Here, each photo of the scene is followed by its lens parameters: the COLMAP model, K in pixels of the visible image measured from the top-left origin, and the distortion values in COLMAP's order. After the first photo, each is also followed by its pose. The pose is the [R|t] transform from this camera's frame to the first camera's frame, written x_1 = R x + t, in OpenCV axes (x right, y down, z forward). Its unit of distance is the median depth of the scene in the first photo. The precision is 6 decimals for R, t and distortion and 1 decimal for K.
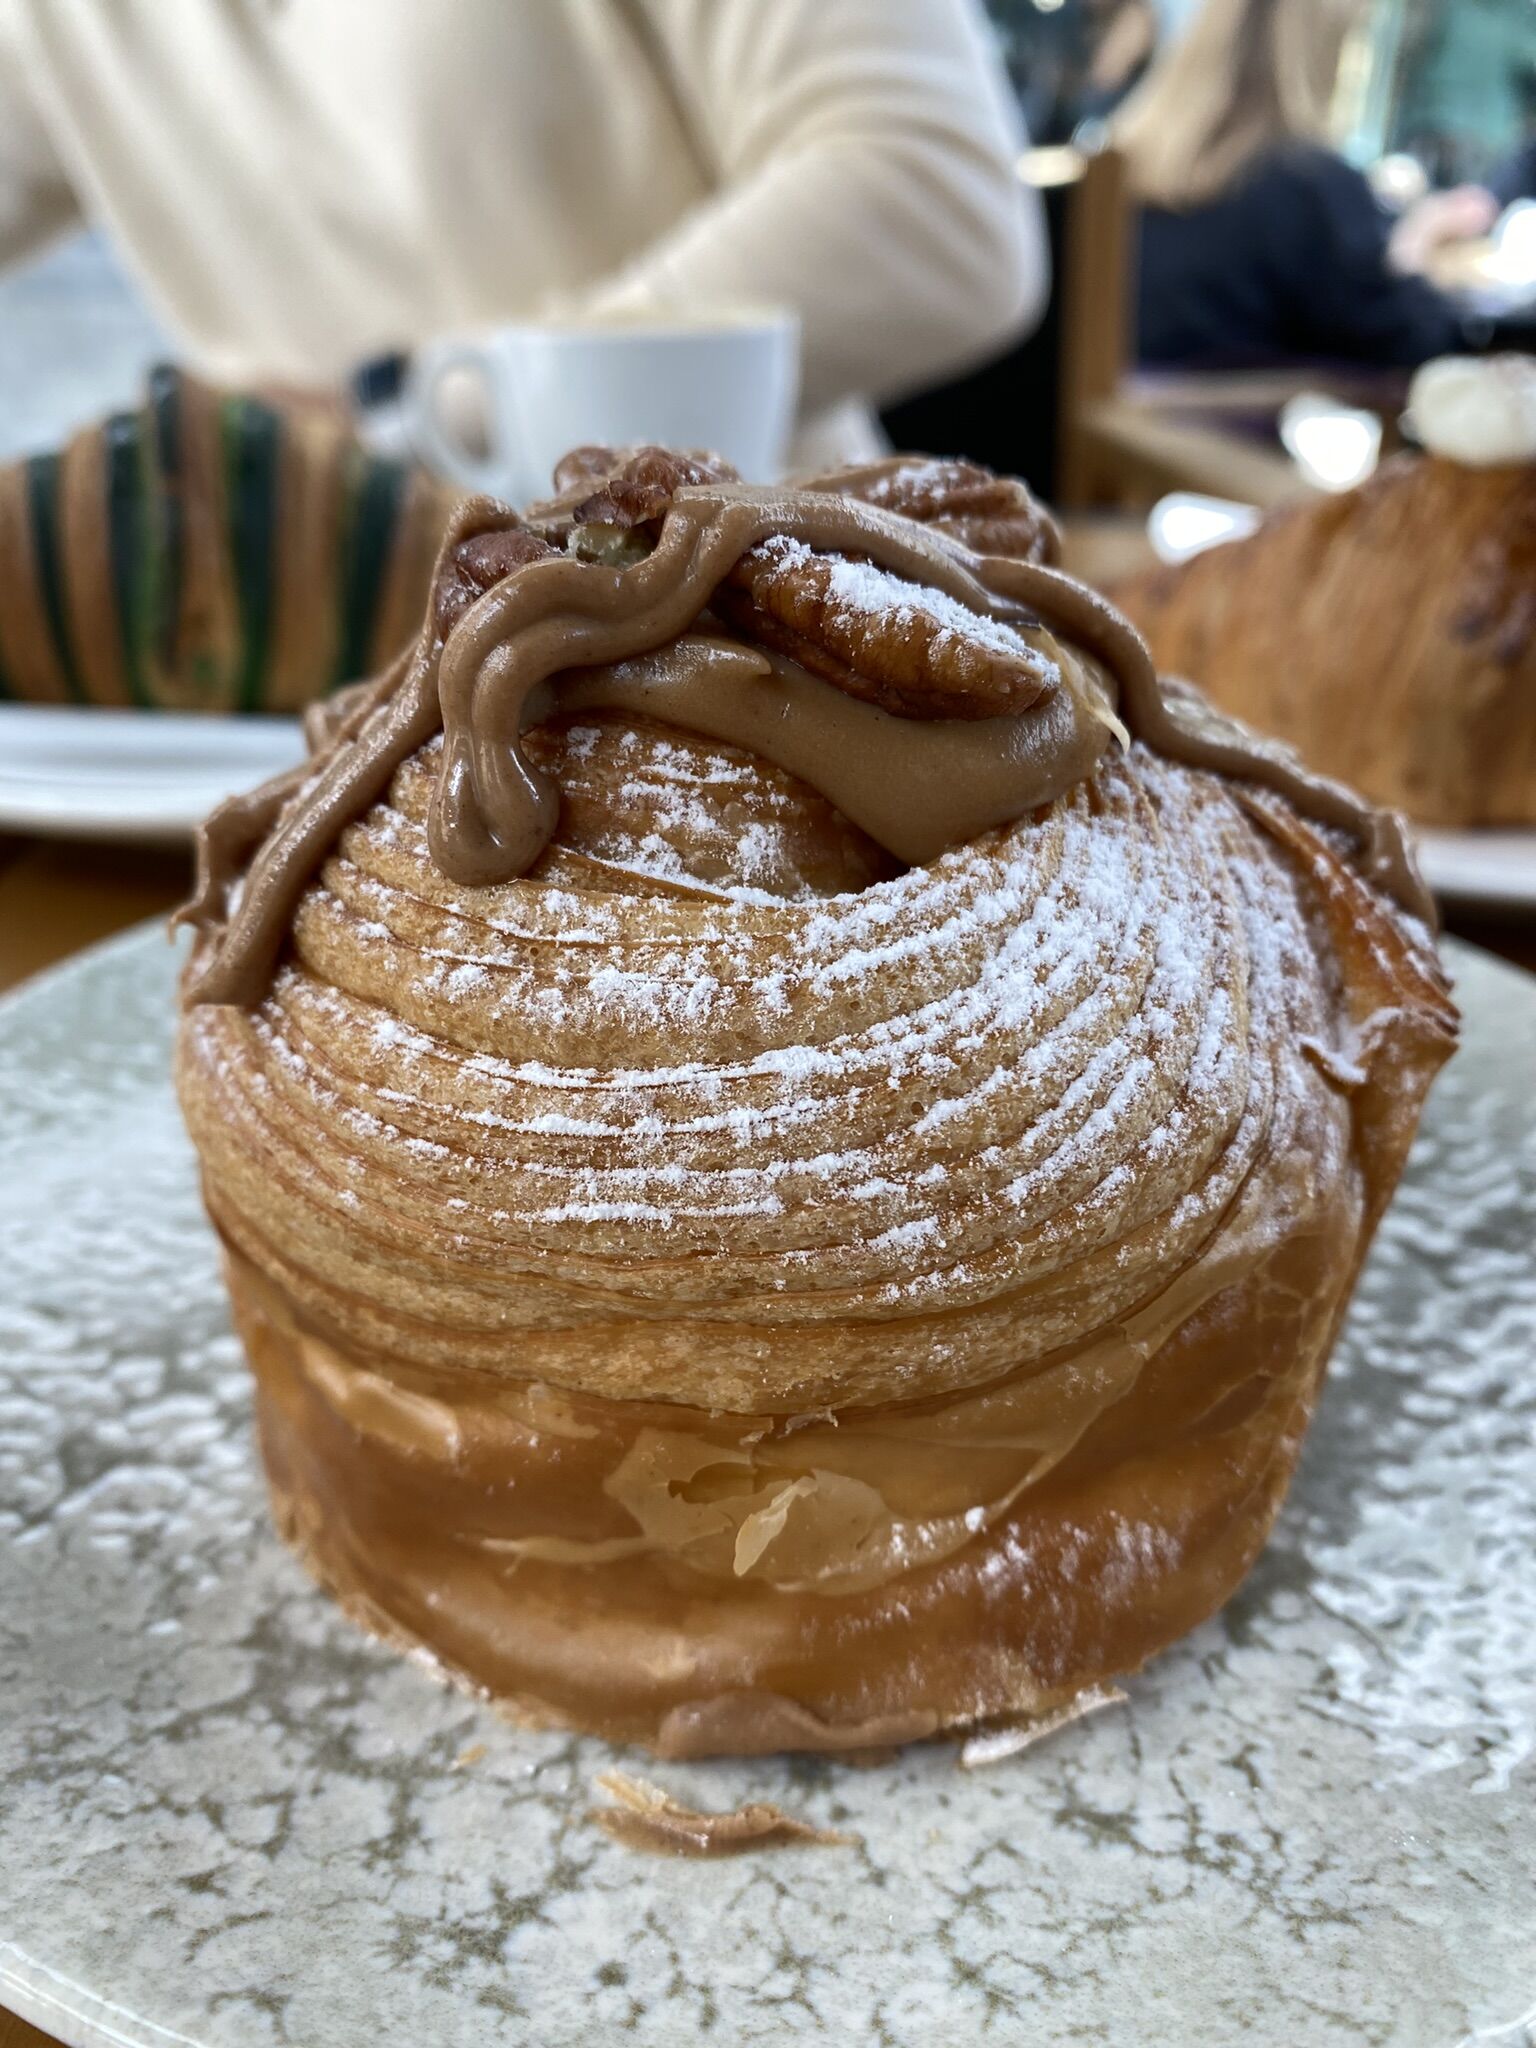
lens RADIAL K [[1680.9, 0, 768.0], [0, 1680.9, 1024.0], [0, 0, 1]] dist [-0.100029, -0.003054]
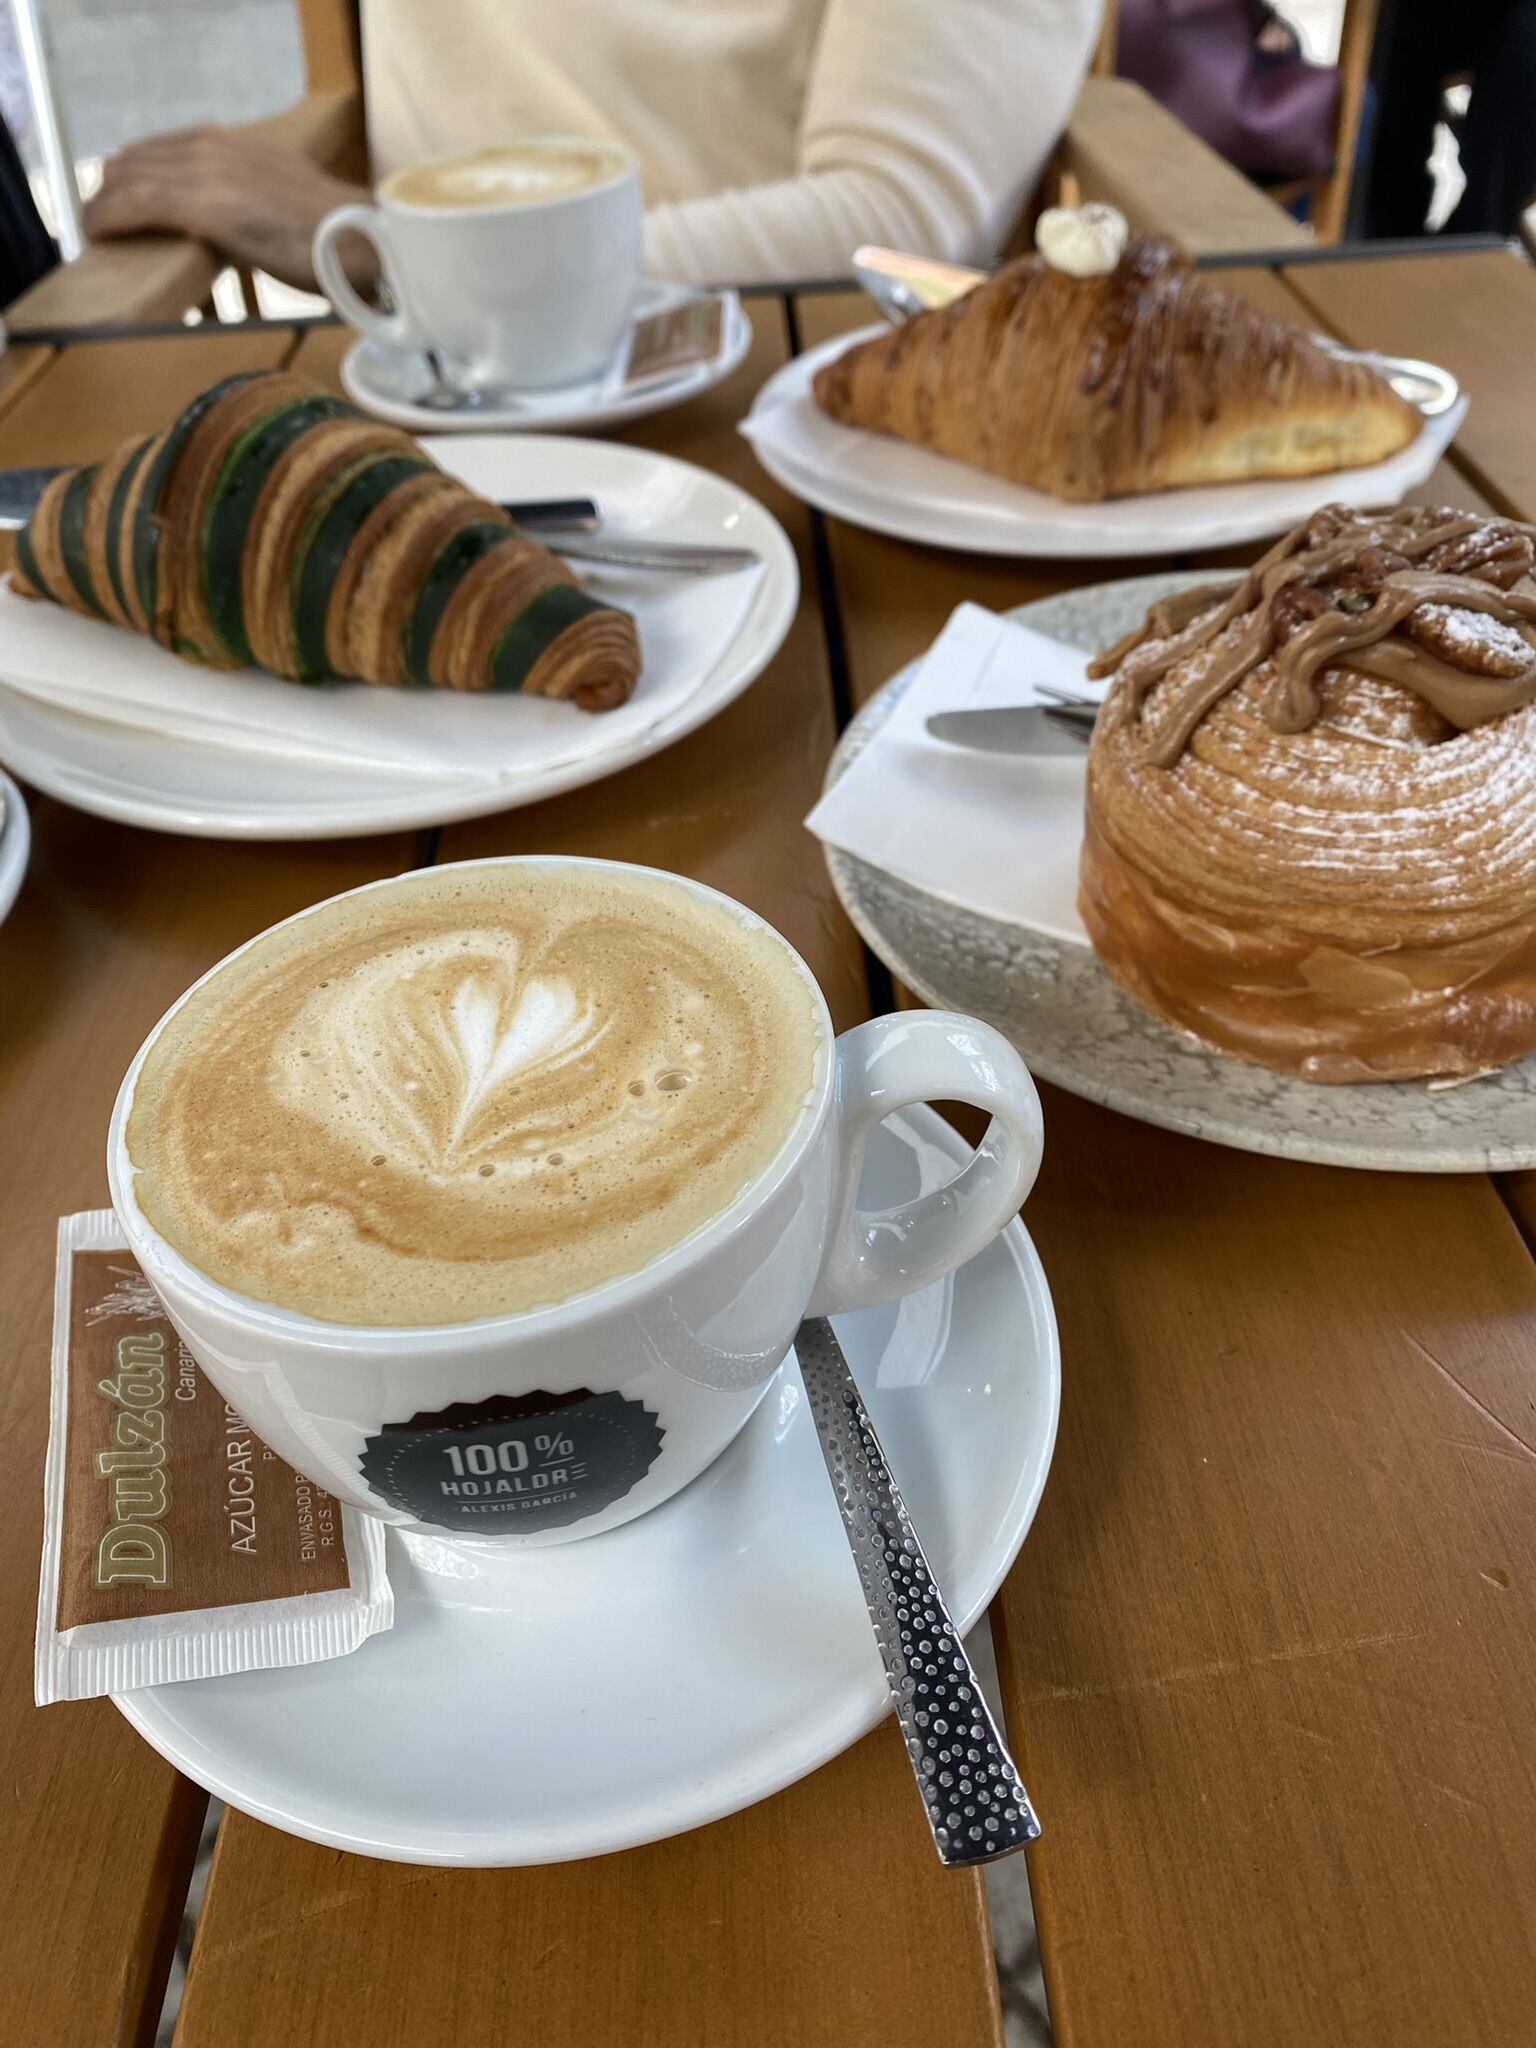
lens RADIAL K [[1406.5, 0, 768.0], [0, 1406.5, 1024.0], [0, 0, 1]] dist [-0.049929, -0.085307]
pose [[0.963150, 0.086159, -0.254790, -0.356948], [-0.007575, 0.955617, 0.294516, -0.281464], [0.268857, -0.281733, 0.921055, -1.306433]]
